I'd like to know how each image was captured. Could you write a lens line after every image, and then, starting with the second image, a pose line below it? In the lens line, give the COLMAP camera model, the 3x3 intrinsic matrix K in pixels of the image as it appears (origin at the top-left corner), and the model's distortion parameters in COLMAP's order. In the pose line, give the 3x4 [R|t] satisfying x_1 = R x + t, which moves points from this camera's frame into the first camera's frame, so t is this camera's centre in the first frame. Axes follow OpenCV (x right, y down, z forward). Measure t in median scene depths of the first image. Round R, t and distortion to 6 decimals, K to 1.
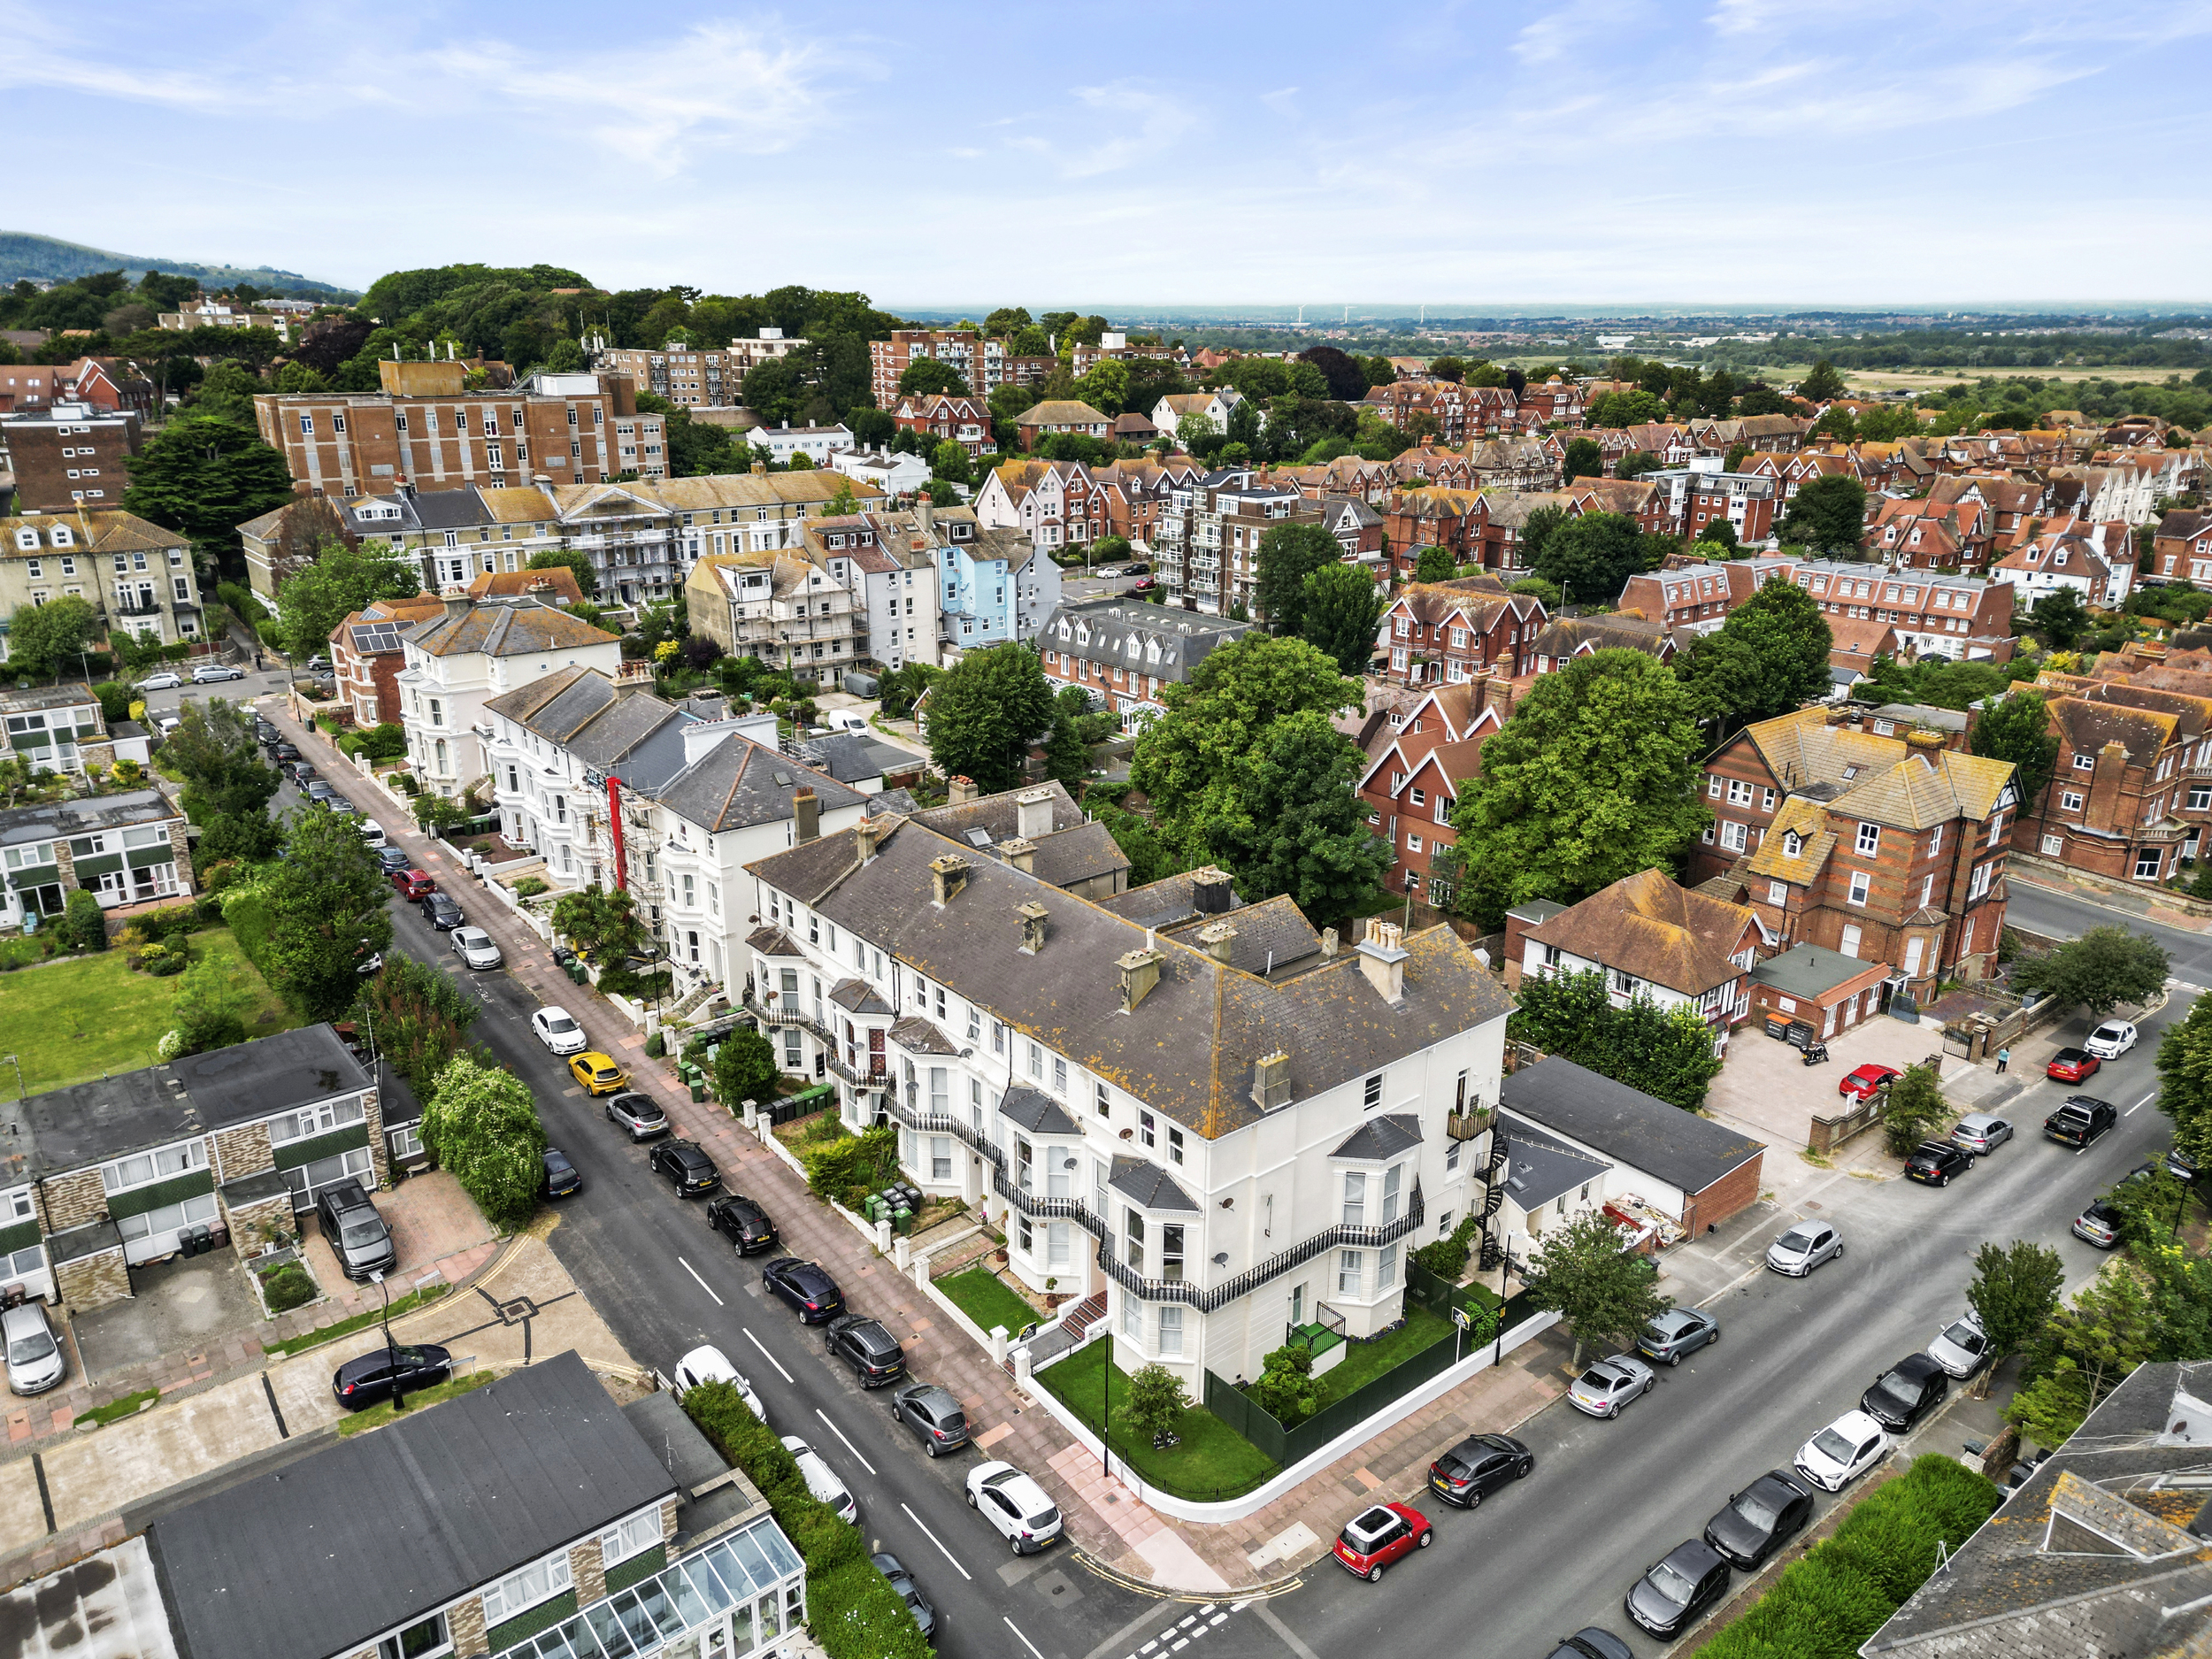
lens RADIAL K [[1540.8, 0, 1101.2], [0, 1540.8, 829.7], [0, 0, 1]] dist [0.085203, -0.092111]
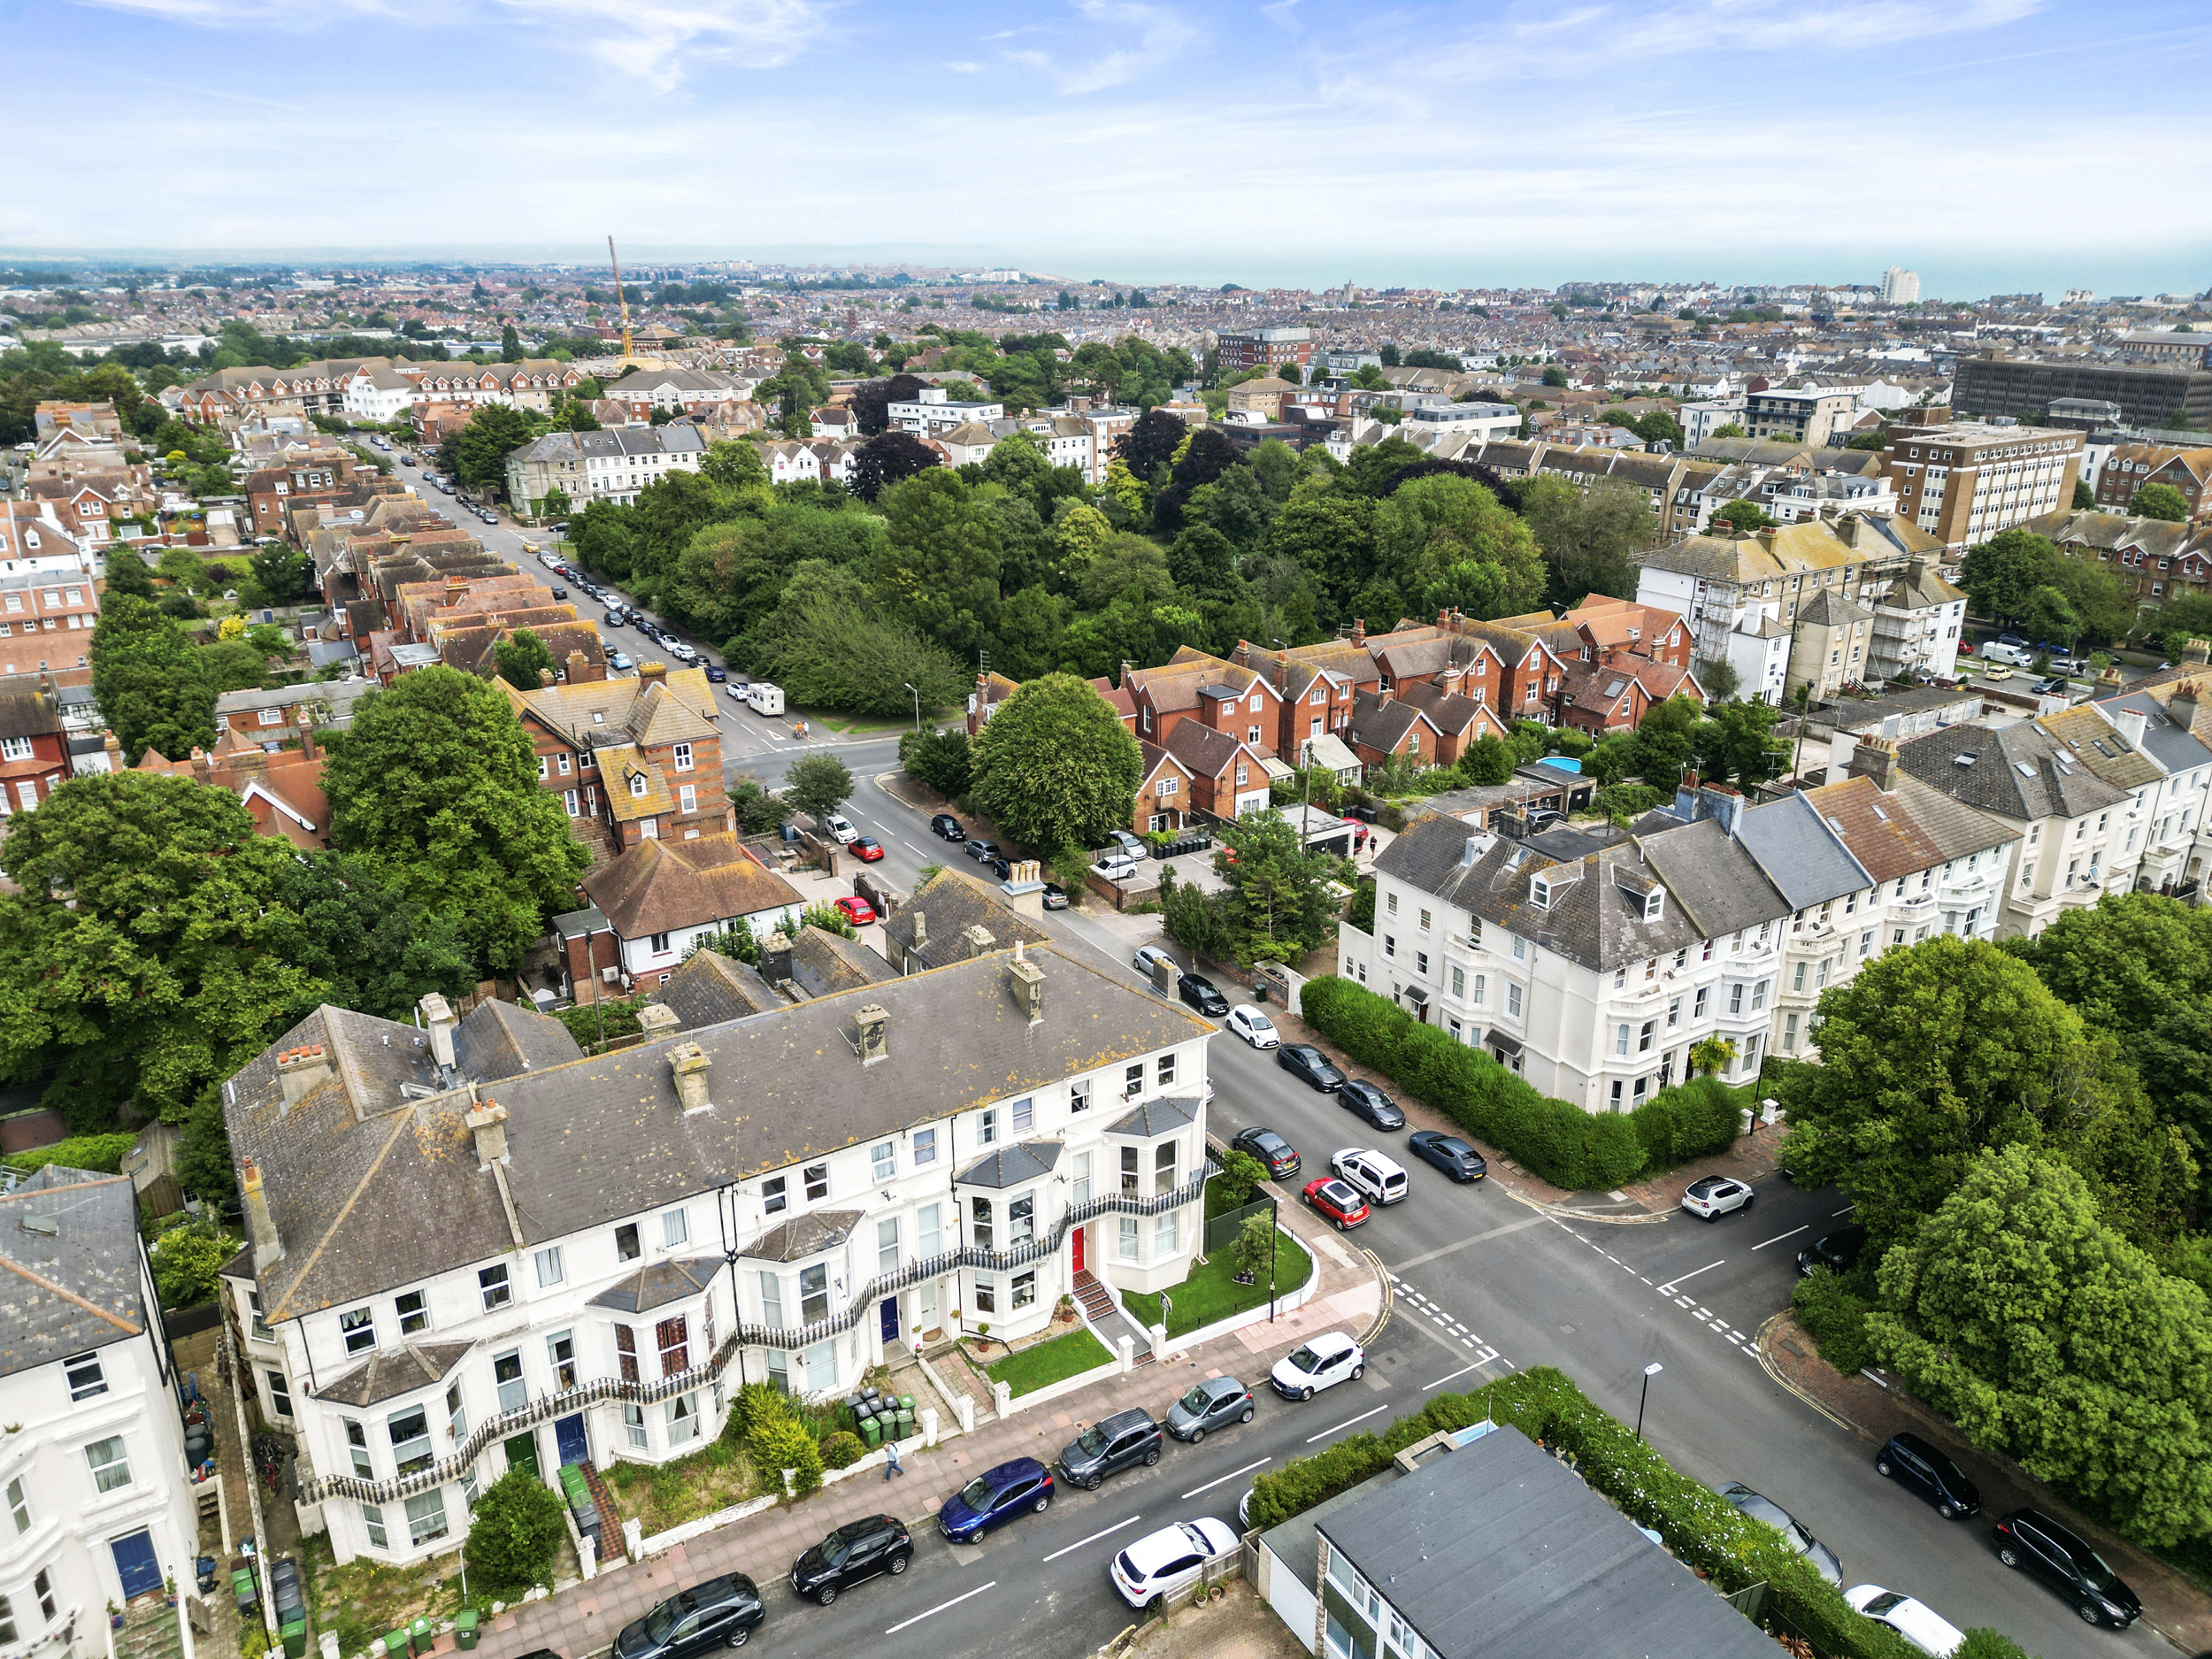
lens RADIAL K [[1537.0, 0, 1102.9], [0, 1537.0, 840.0], [0, 0, 1]] dist [0.080037, -0.081454]
pose [[0.129970, -0.356618, 0.925166, -0.575707], [0.320650, 0.898058, 0.301123, -0.187420], [-0.938238, 0.257517, 0.231070, 0.437345]]
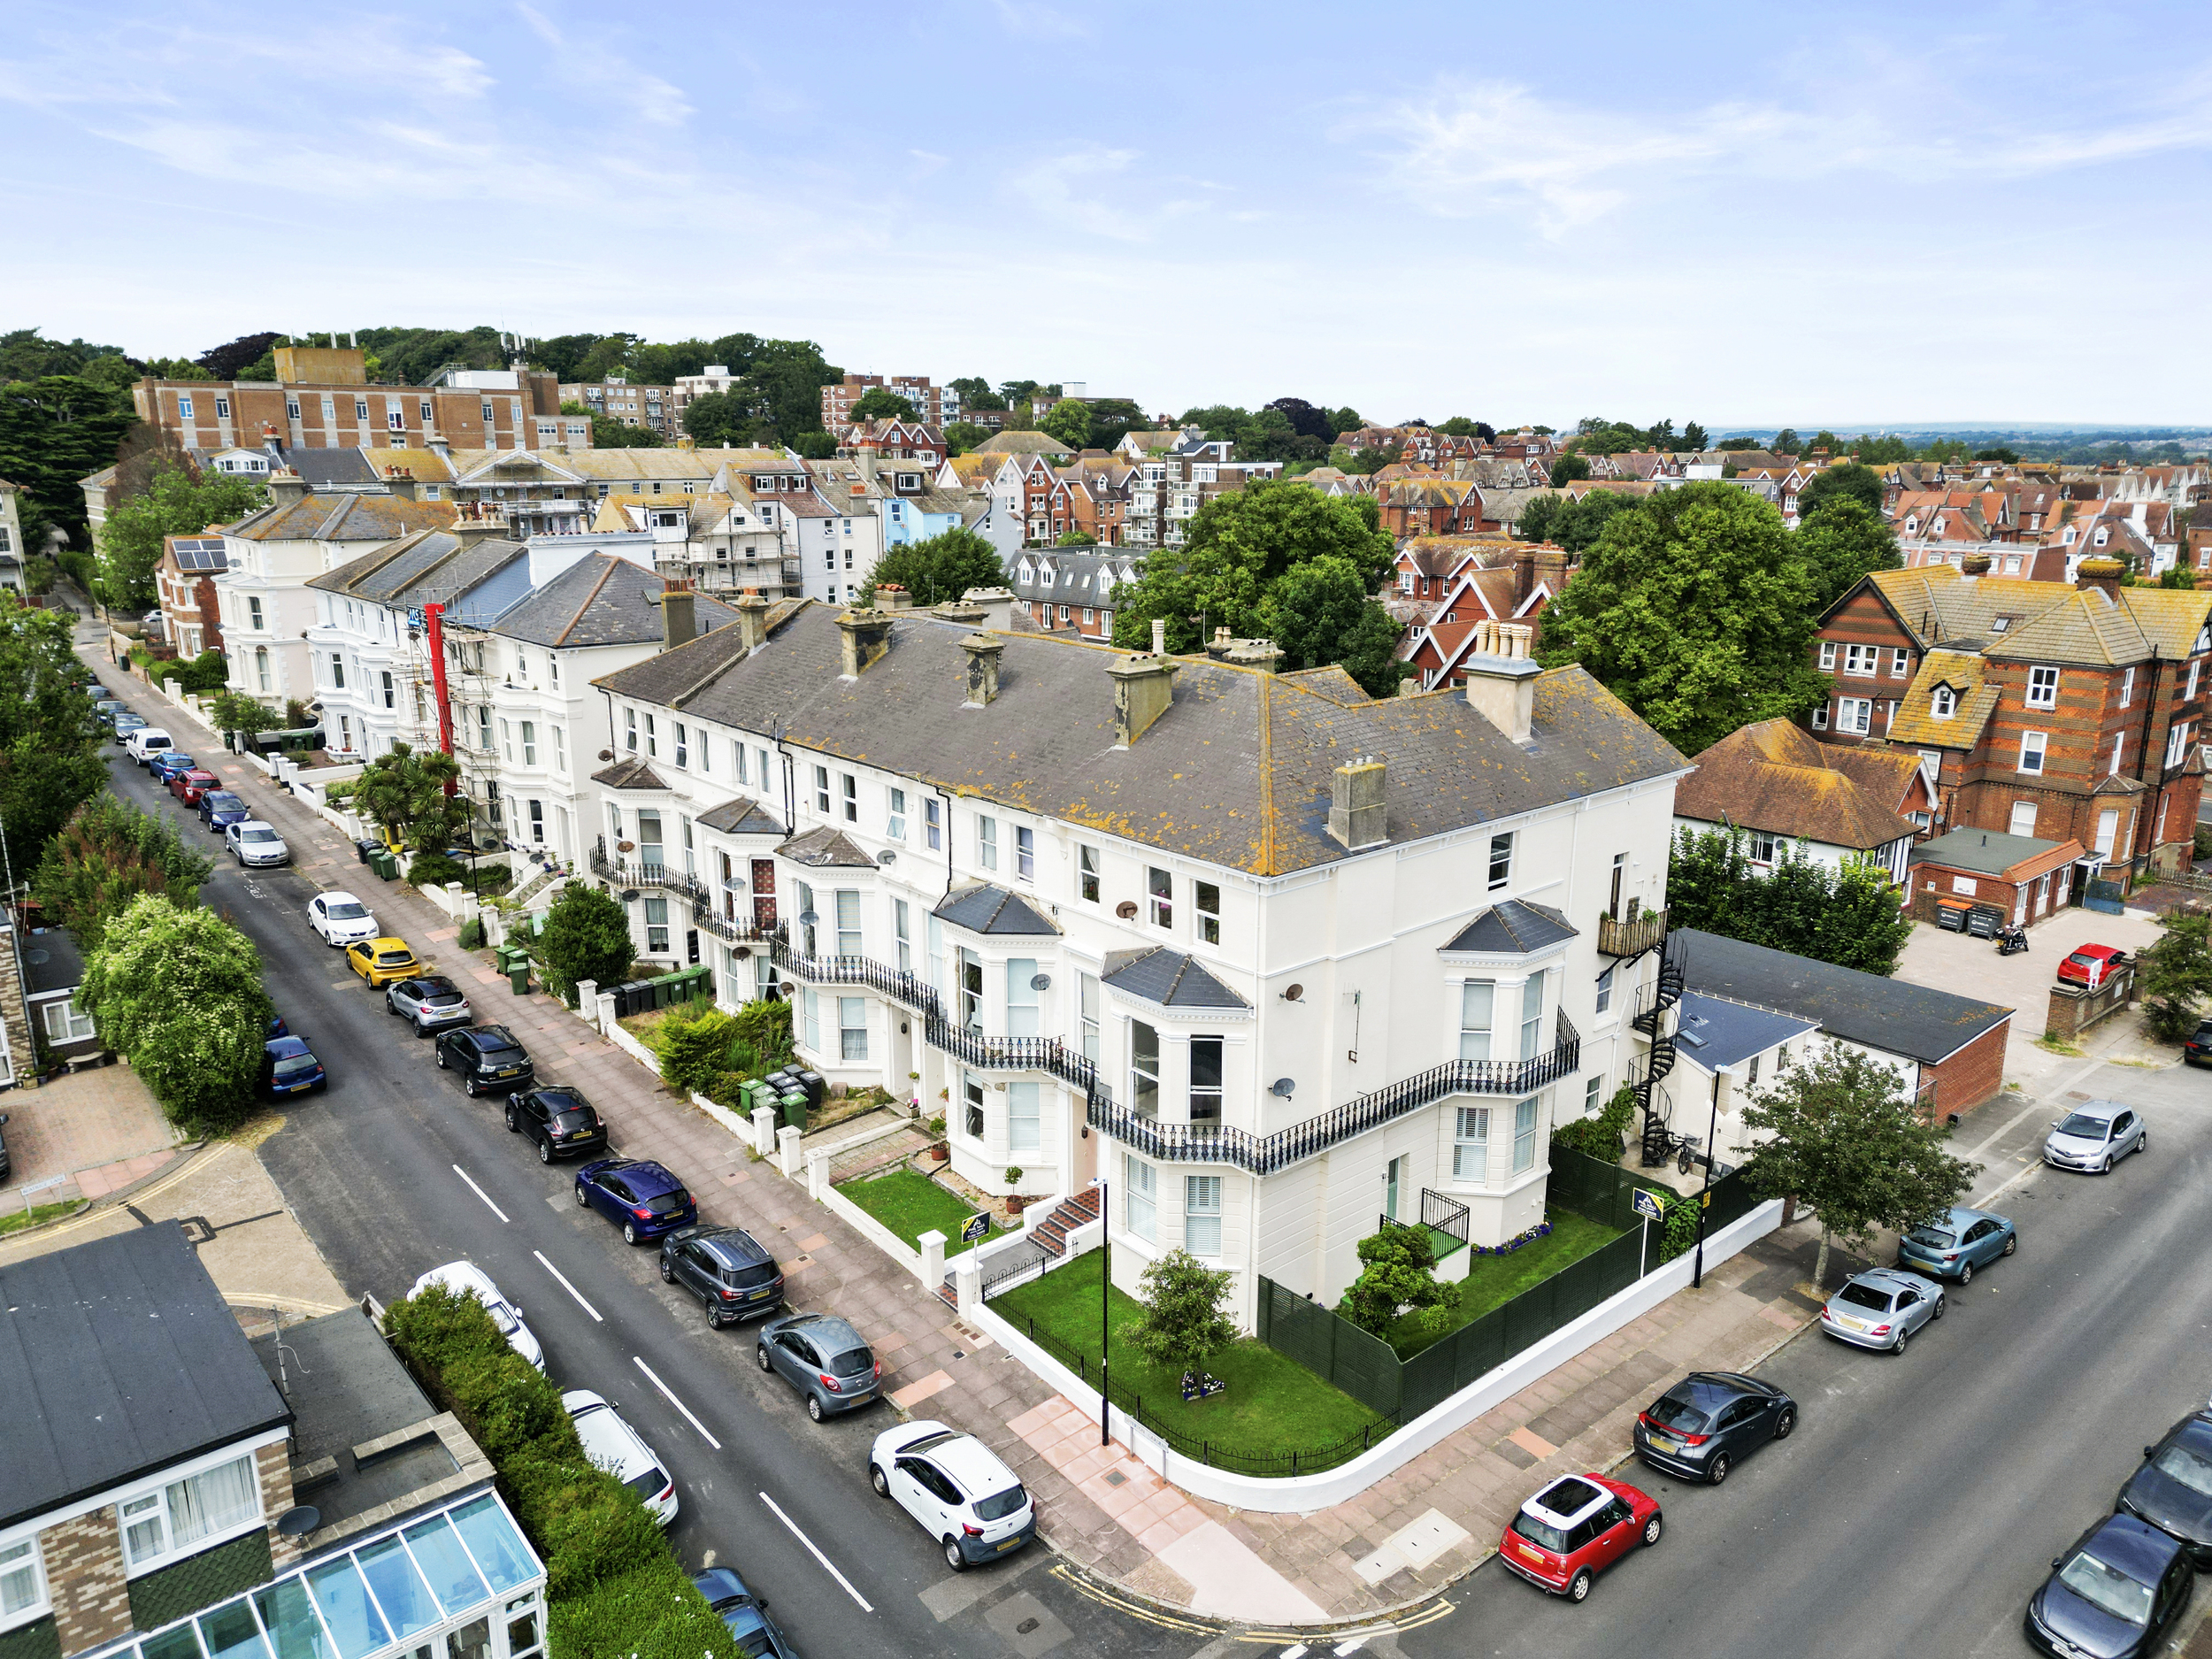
lens RADIAL K [[1540.8, 0, 1101.2], [0, 1540.8, 829.7], [0, 0, 1]] dist [0.085203, -0.092111]
pose [[0.999647, -0.011586, 0.023915, -0.005876], [0.013345, 0.997114, -0.074731, 0.129488], [-0.022980, 0.075024, 0.996917, 0.221785]]
